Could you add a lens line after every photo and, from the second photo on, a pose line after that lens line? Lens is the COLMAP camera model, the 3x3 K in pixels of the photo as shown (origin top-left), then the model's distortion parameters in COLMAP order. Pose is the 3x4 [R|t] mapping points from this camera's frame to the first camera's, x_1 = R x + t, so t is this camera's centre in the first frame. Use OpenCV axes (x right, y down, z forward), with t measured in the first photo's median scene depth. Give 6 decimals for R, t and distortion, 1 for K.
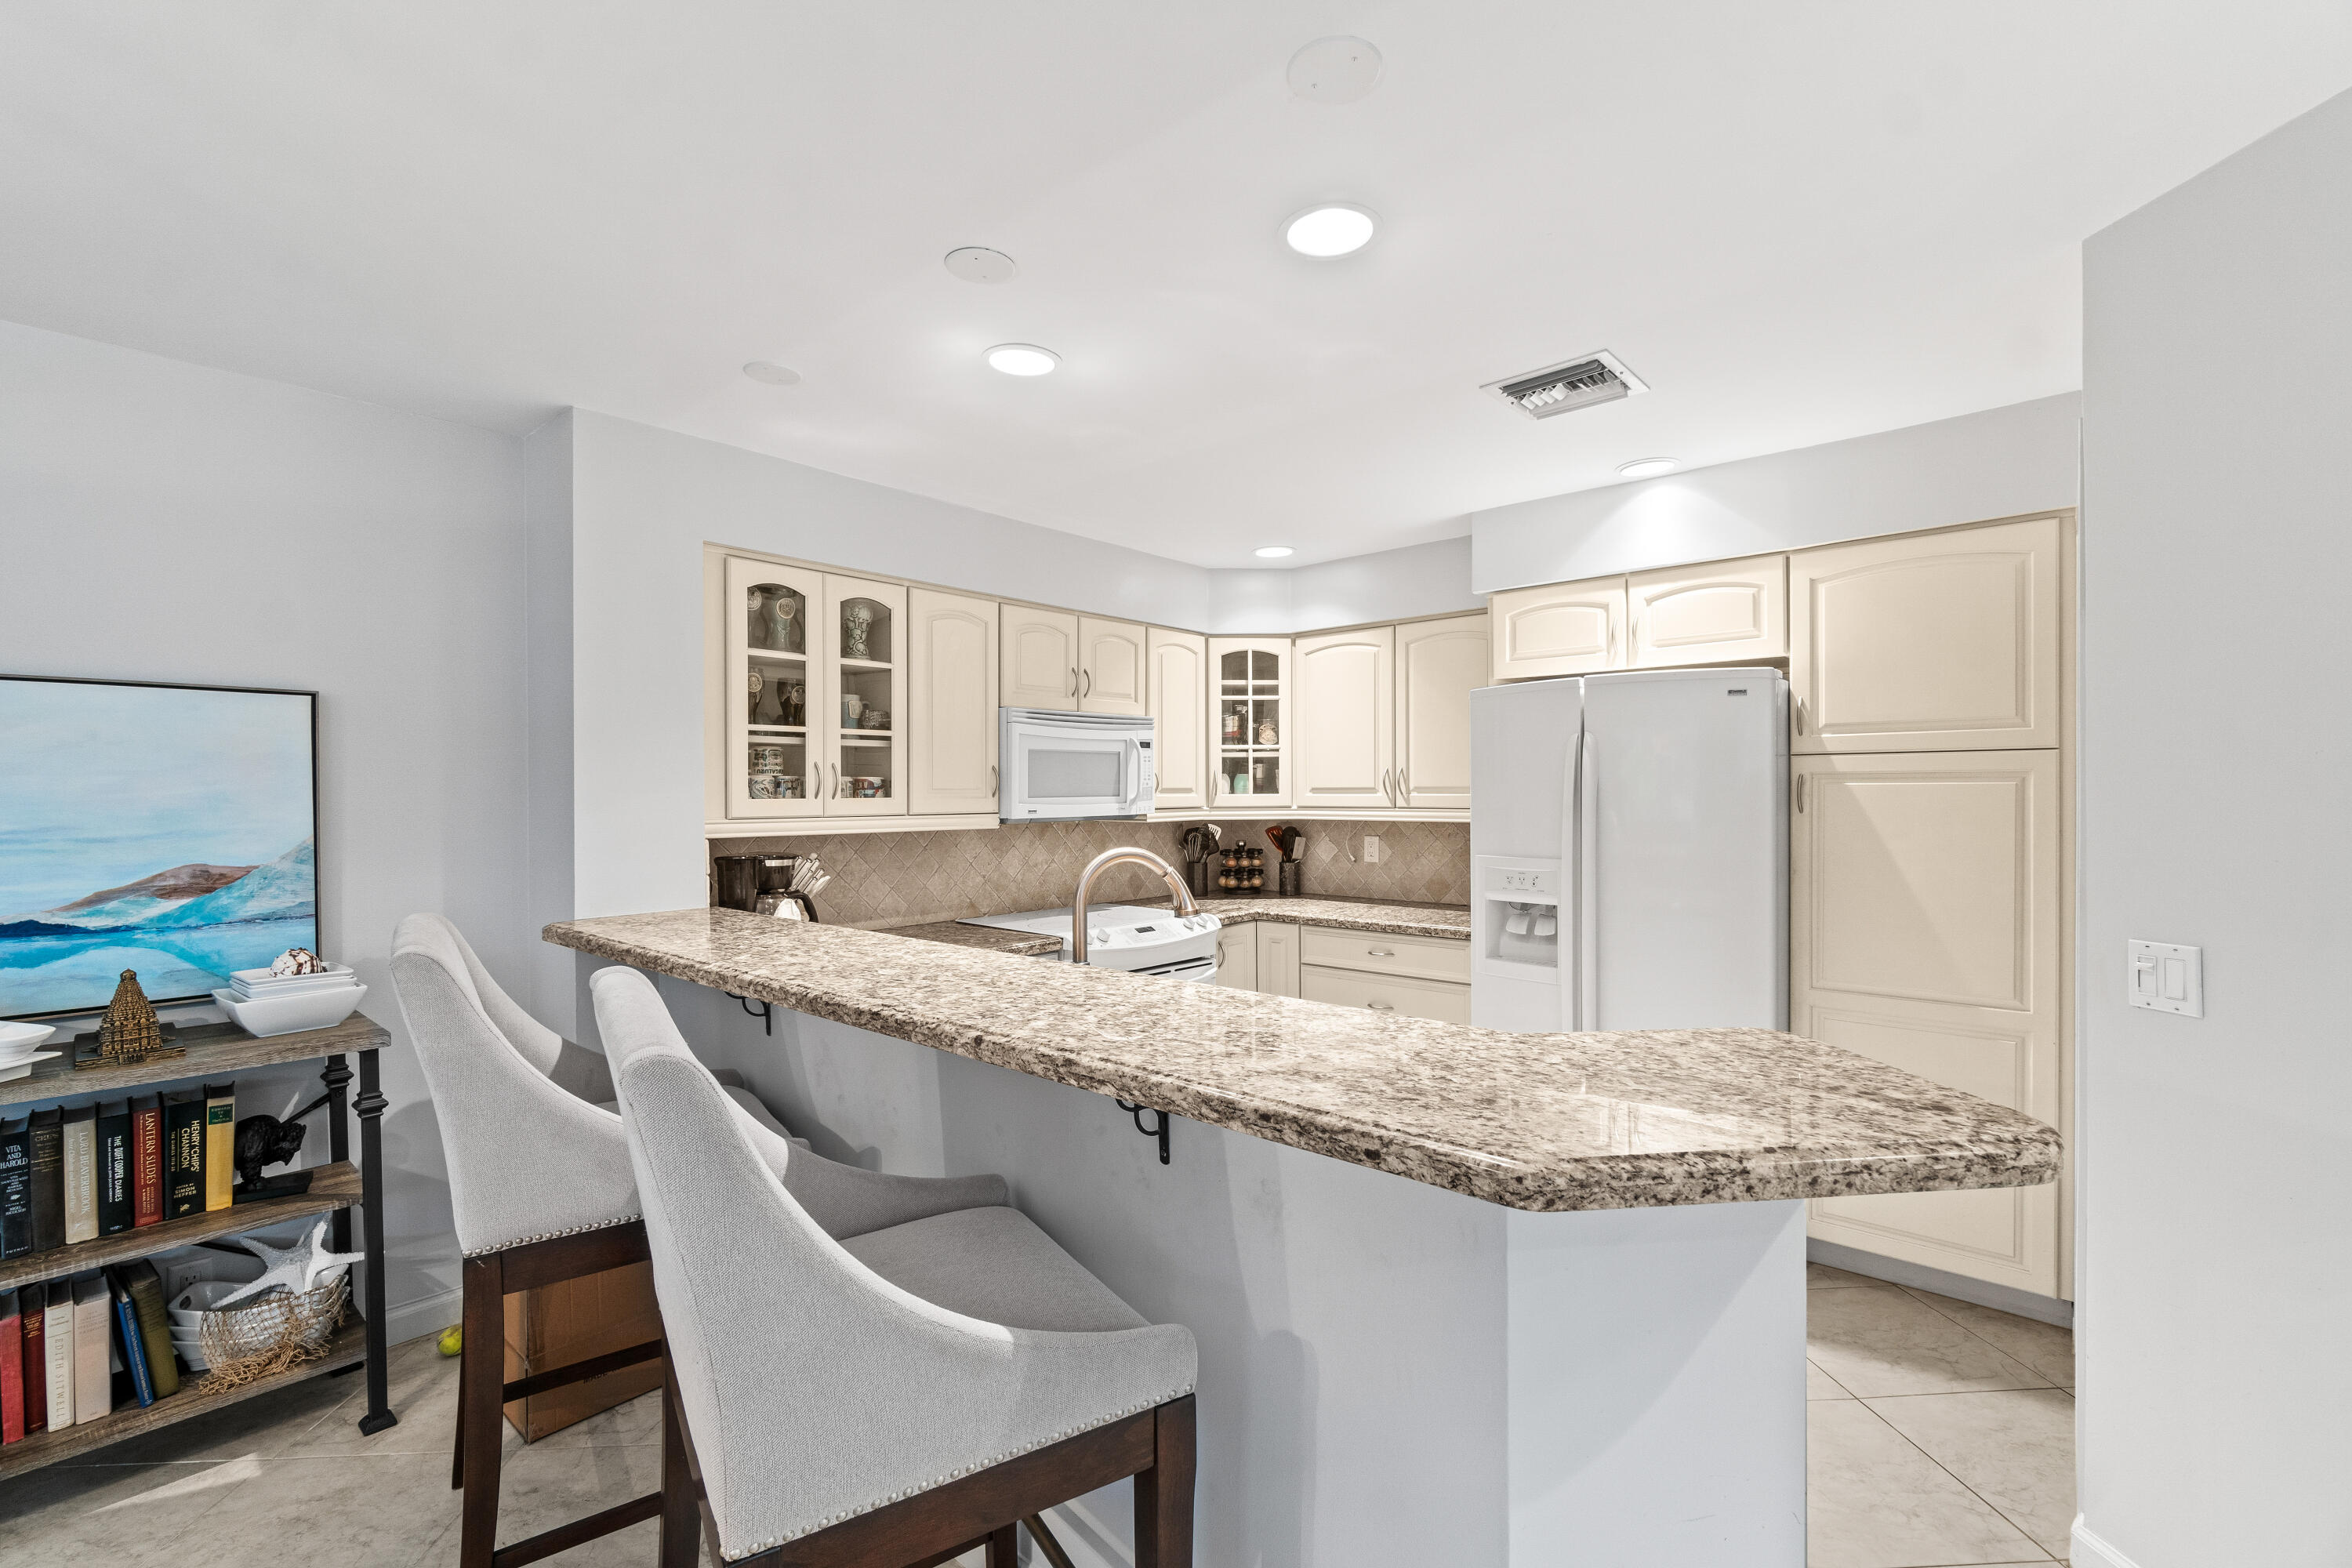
lens RADIAL K [[1017.8, 0, 1163.5], [0, 1017.8, 800.5], [0, 0, 1]] dist [-0.006300, 0.001320]
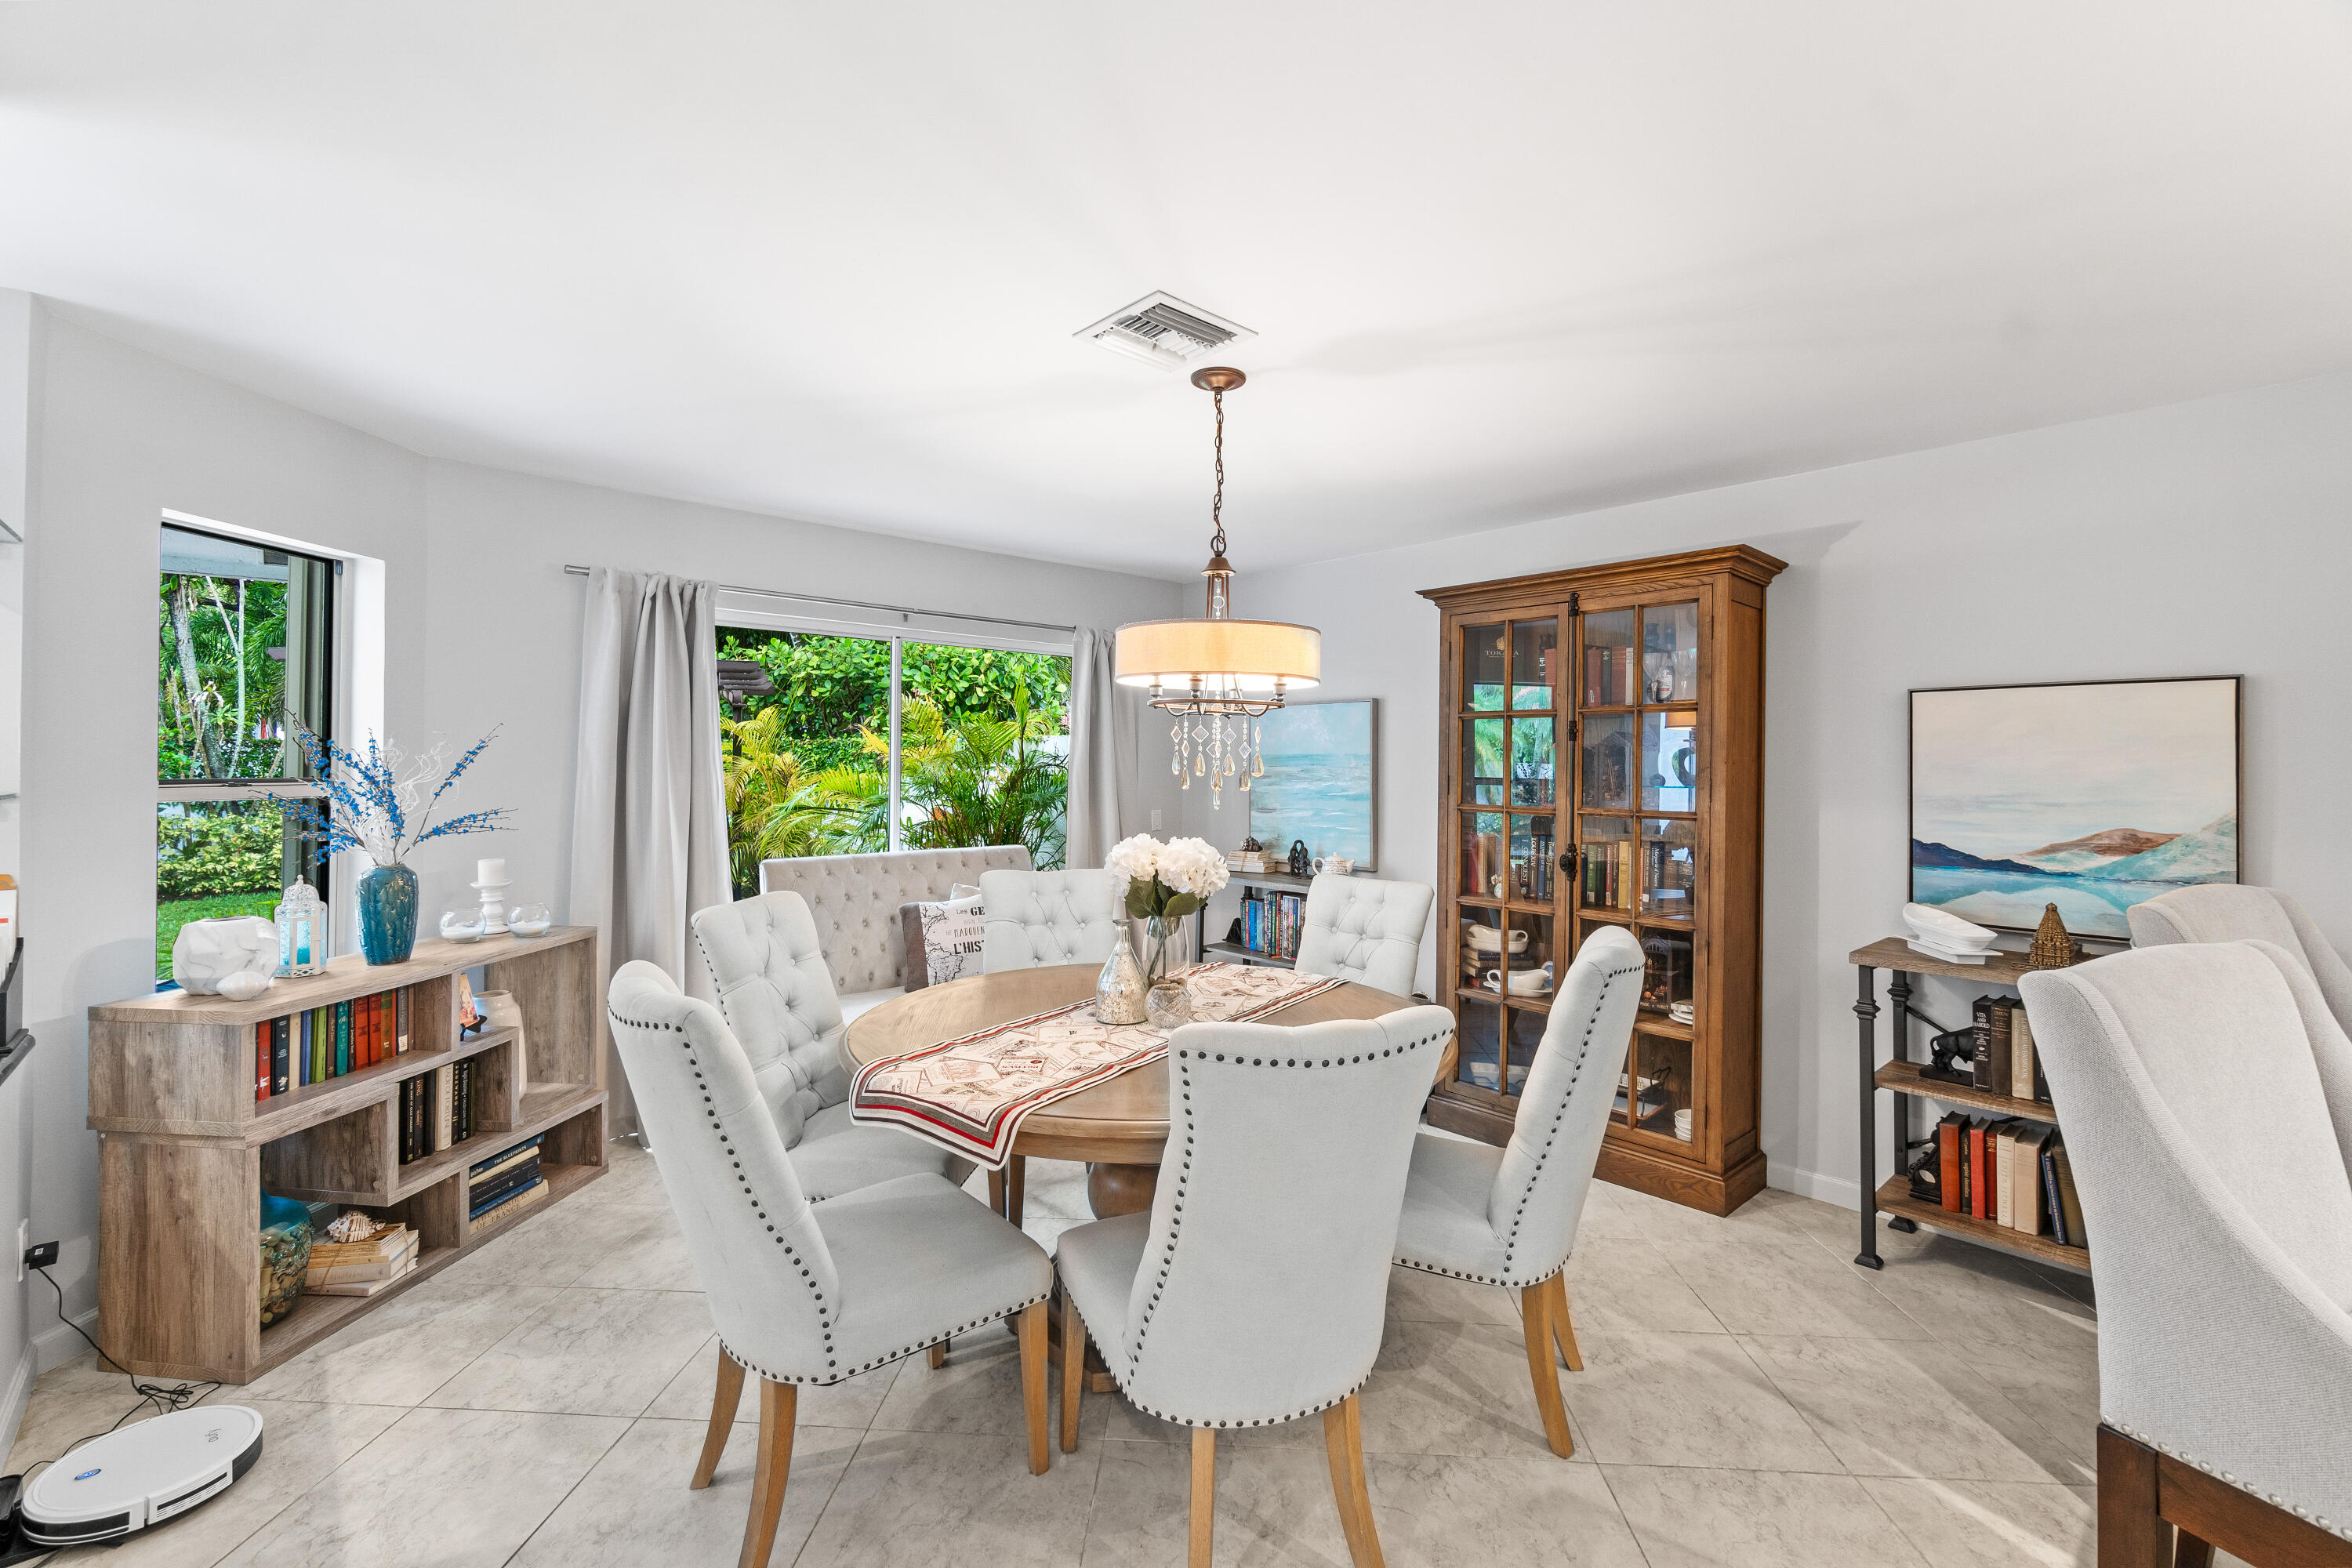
lens RADIAL K [[1017.8, 0, 1183.7], [0, 1017.8, 758.8], [0, 0, 1]] dist [-0.006300, 0.001320]
pose [[-0.117912, -0.003828, -0.993017, 0.261126], [-0.015785, 0.999873, -0.001980, 0.000077], [0.992899, 0.015441, -0.117957, 0.020923]]
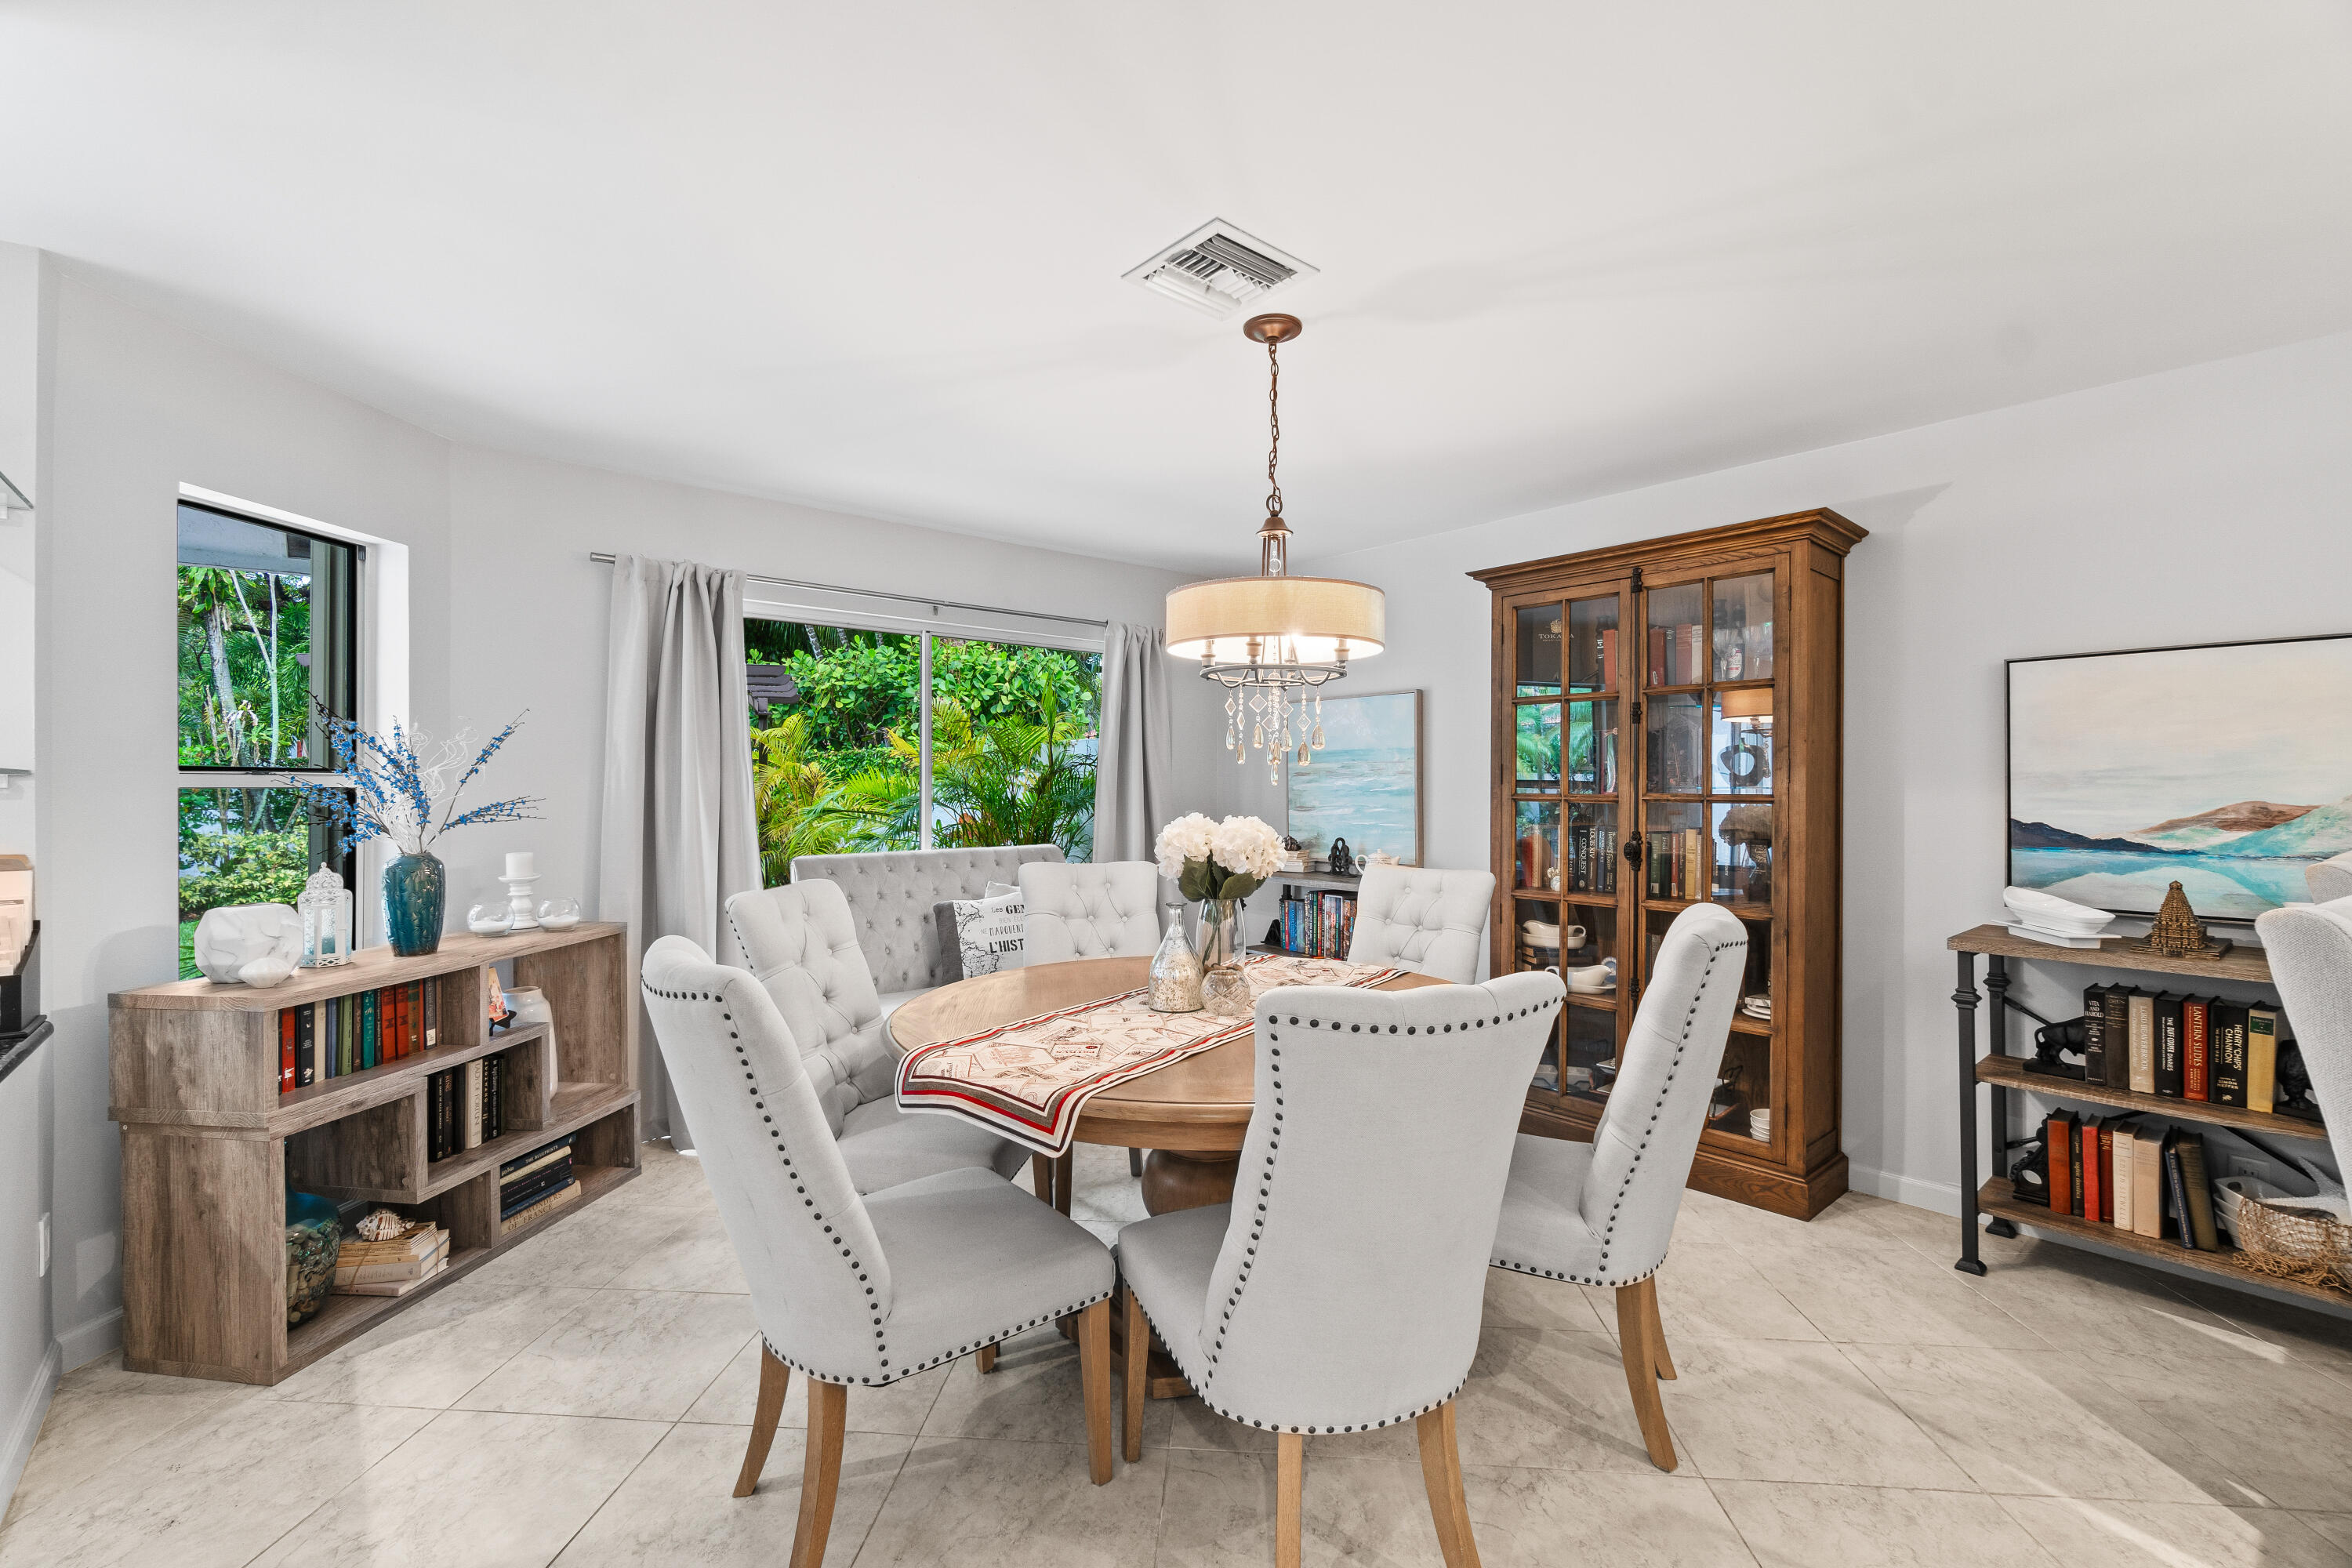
lens RADIAL K [[1017.8, 0, 1176.9], [0, 1017.8, 783.2], [0, 0, 1]] dist [-0.006300, 0.001320]
pose [[-0.142081, 0.002114, -0.989853, 0.221566], [-0.007638, 0.999966, 0.003232, 0.034033], [0.989826, 0.008020, -0.142060, -0.011116]]
